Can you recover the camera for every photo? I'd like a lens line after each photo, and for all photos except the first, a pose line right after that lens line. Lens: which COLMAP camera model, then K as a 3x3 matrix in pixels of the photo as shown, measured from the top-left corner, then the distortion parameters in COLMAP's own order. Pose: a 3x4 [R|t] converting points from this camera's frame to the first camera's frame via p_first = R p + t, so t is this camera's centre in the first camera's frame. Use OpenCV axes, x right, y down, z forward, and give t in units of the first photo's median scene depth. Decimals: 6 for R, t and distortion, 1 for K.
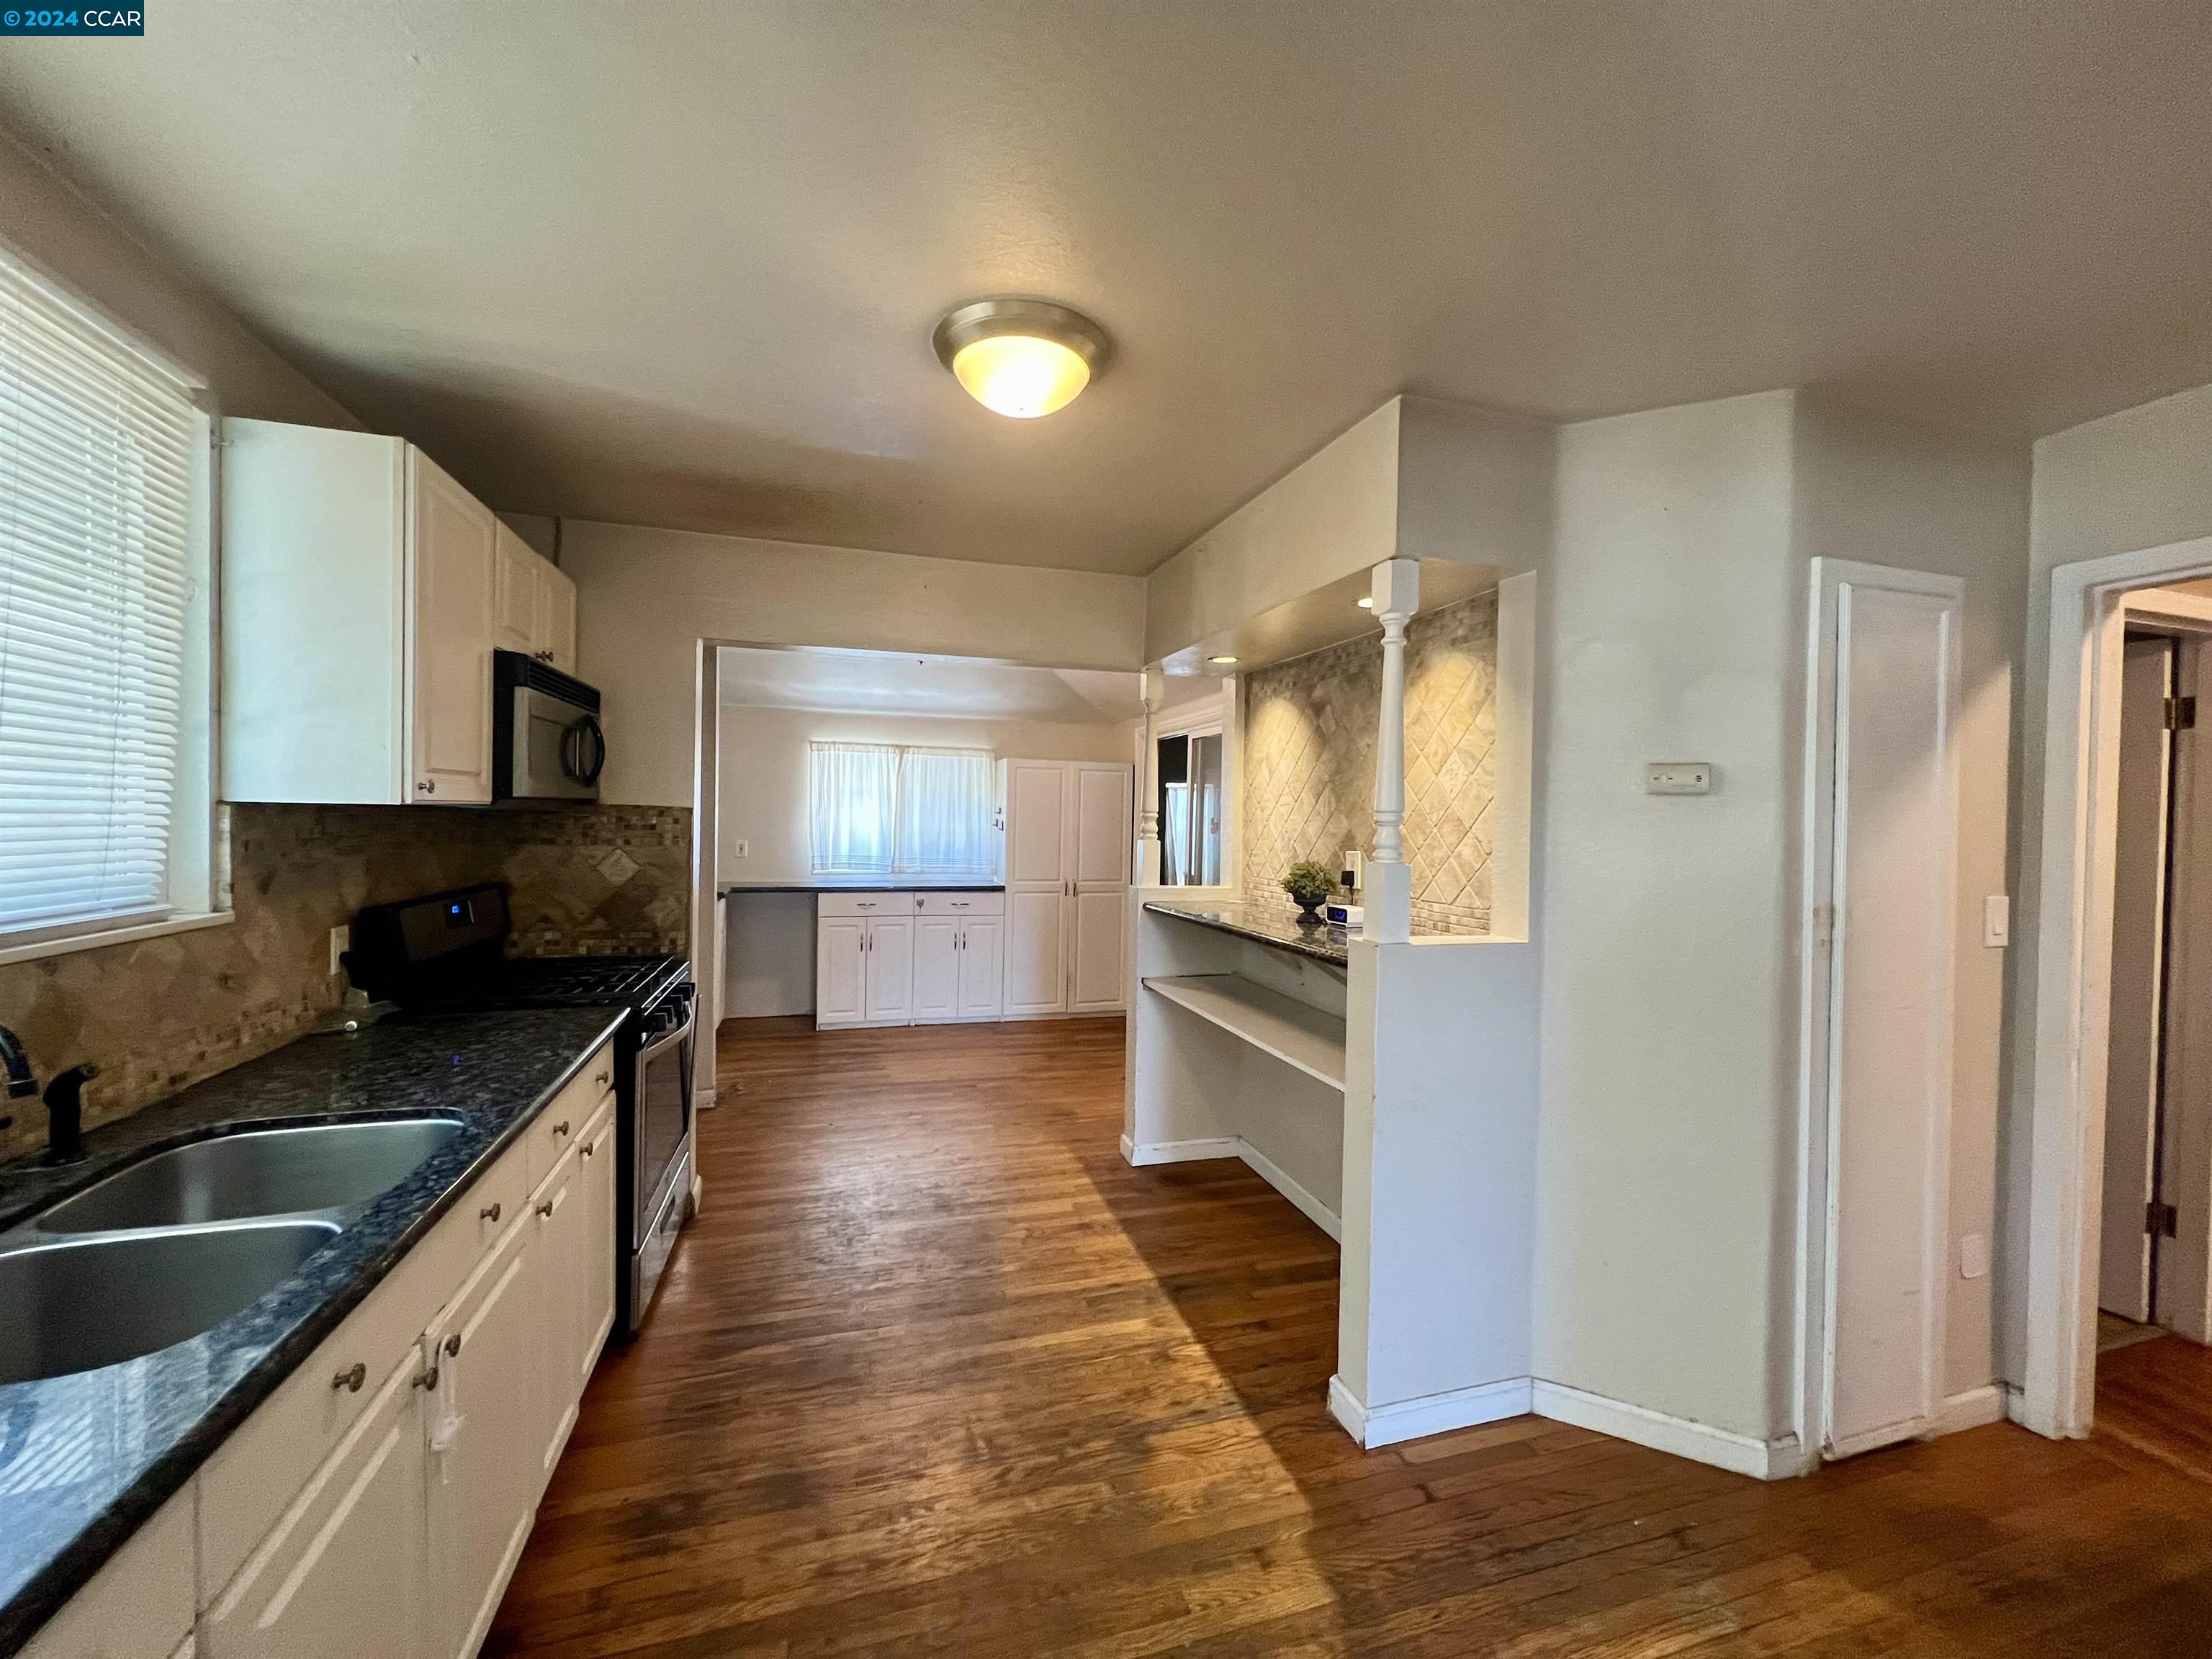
lens RADIAL K [[889.3, 0, 1103.9], [0, 889.3, 829.8], [0, 0, 1]] dist [-0.000413, -0.000069]
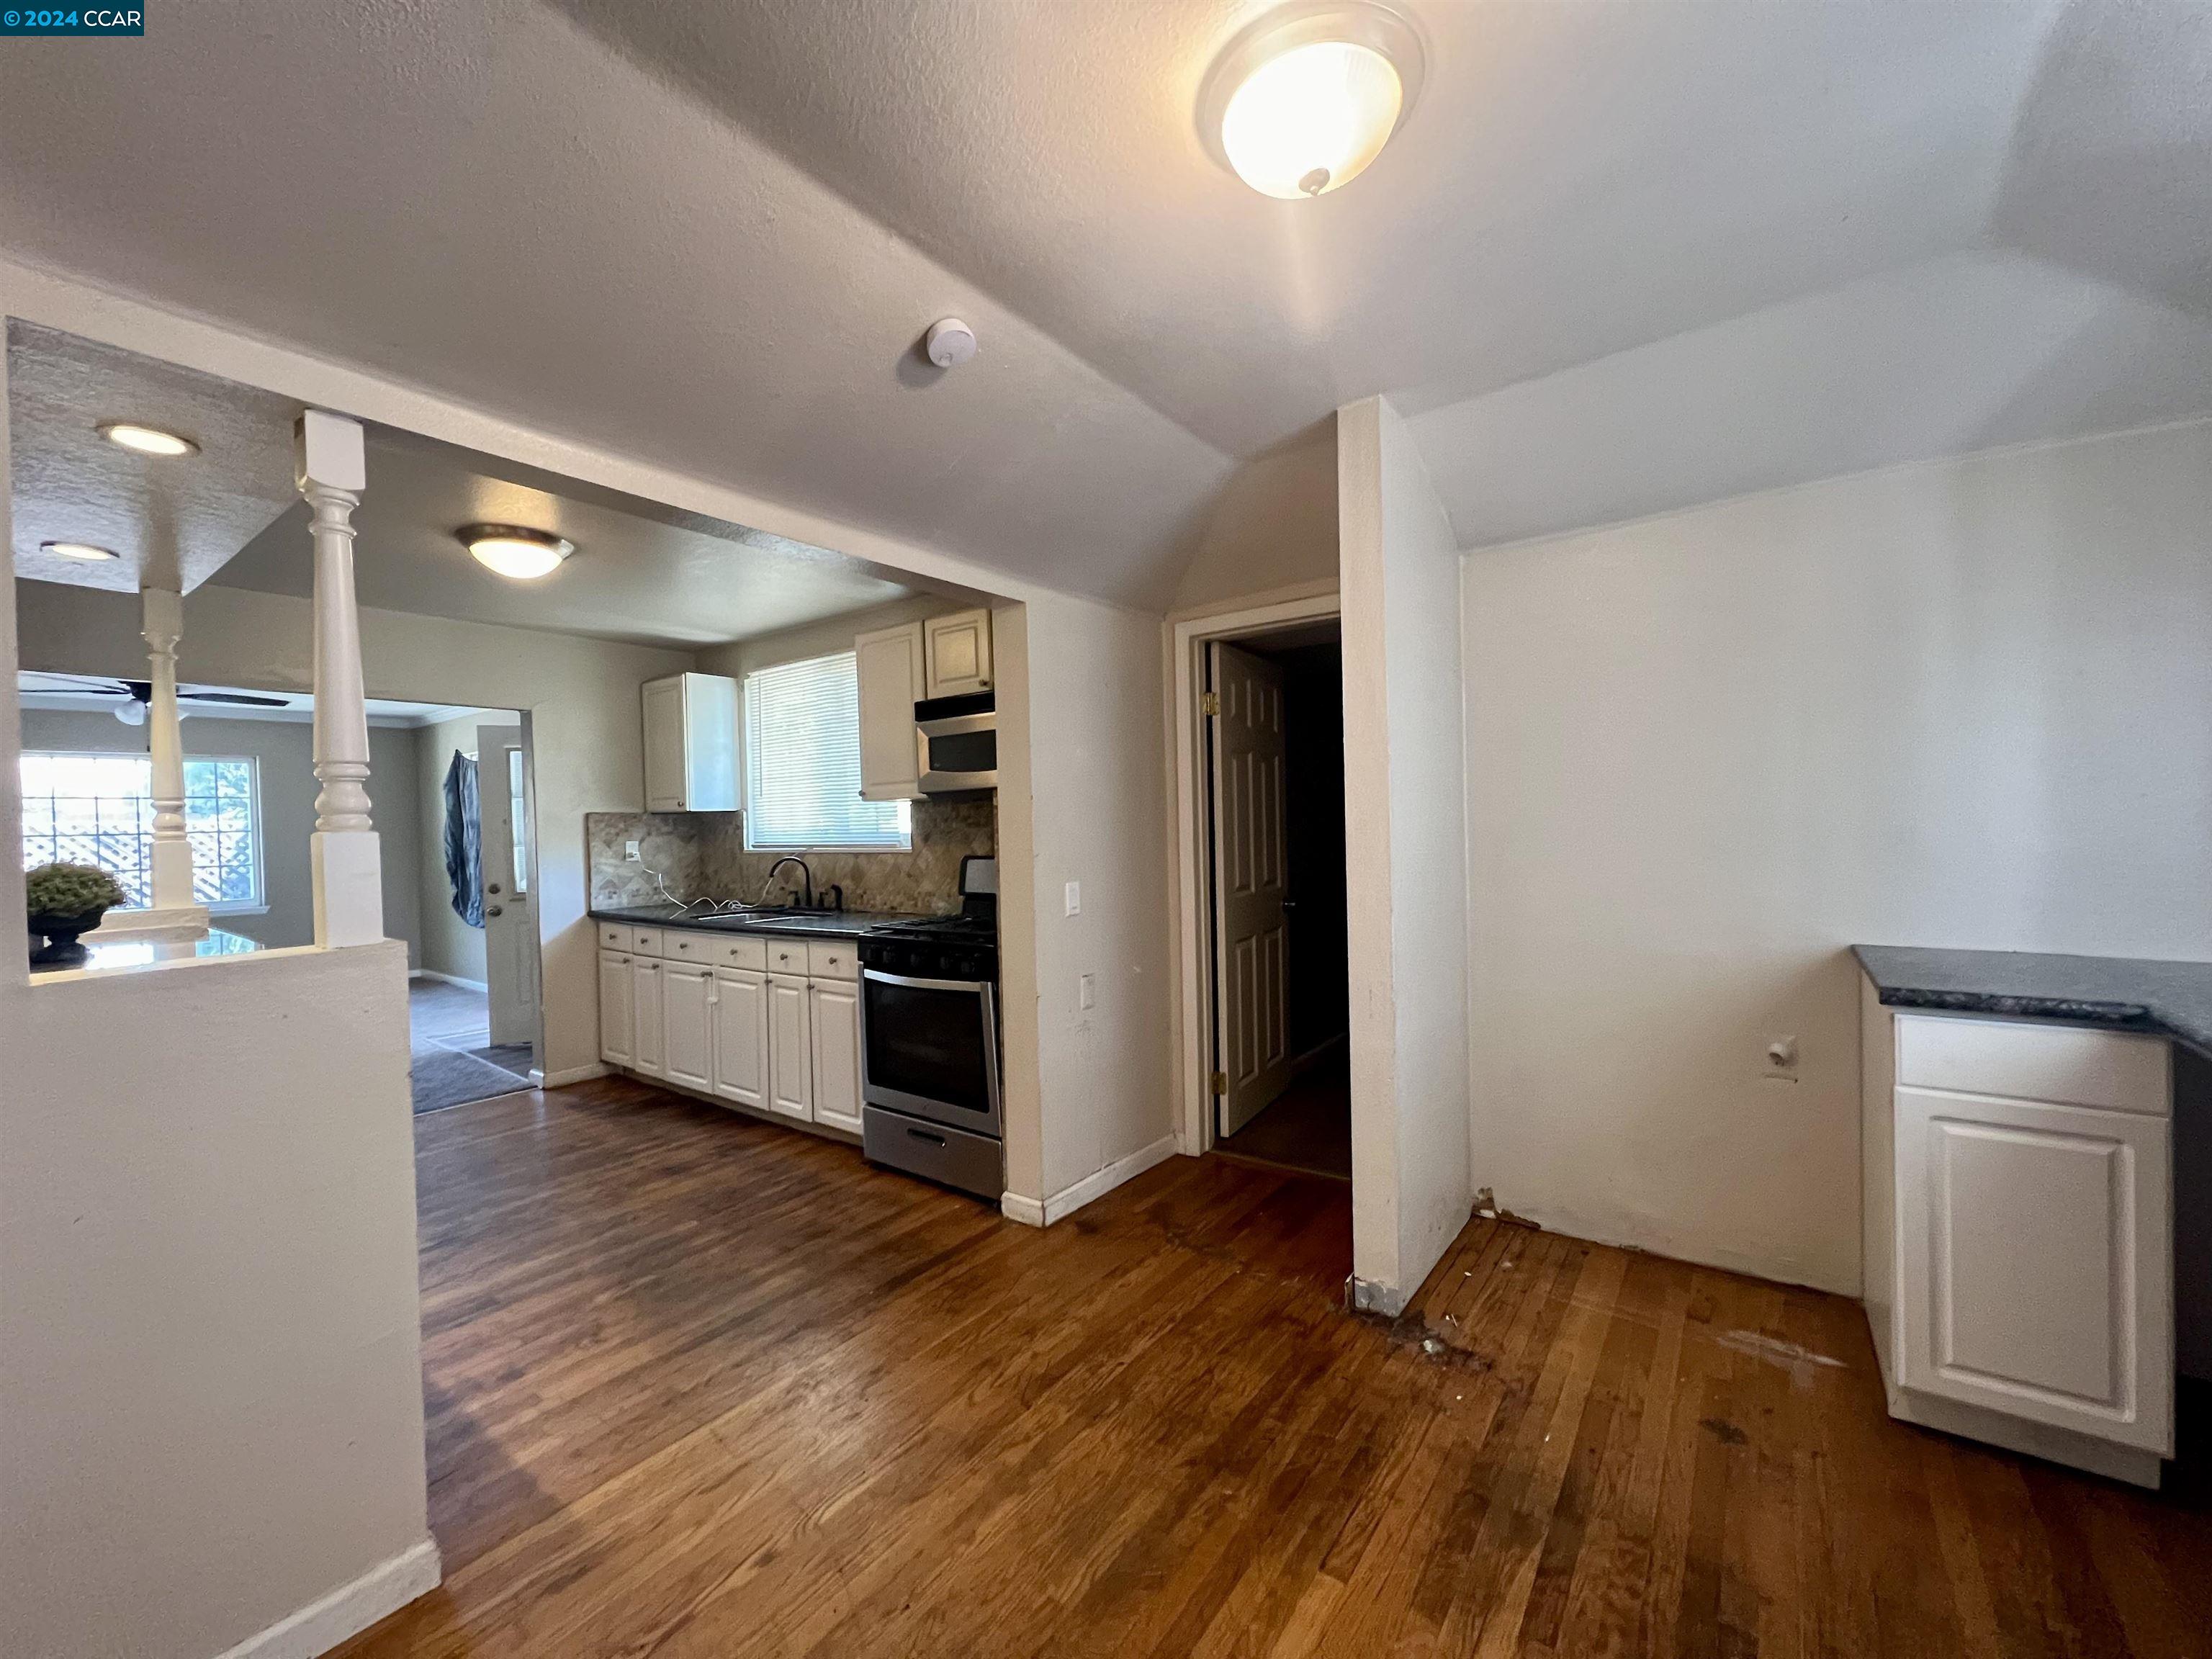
lens RADIAL K [[889.3, 0, 1108.9], [0, 889.3, 831.4], [0, 0, 1]] dist [-0.000413, -0.000069]
pose [[-0.801753, 0.012532, -0.597524, 0.024619], [0.006343, 0.999902, 0.012460, 0.019638], [0.597622, 0.006200, -0.801754, 3.066369]]
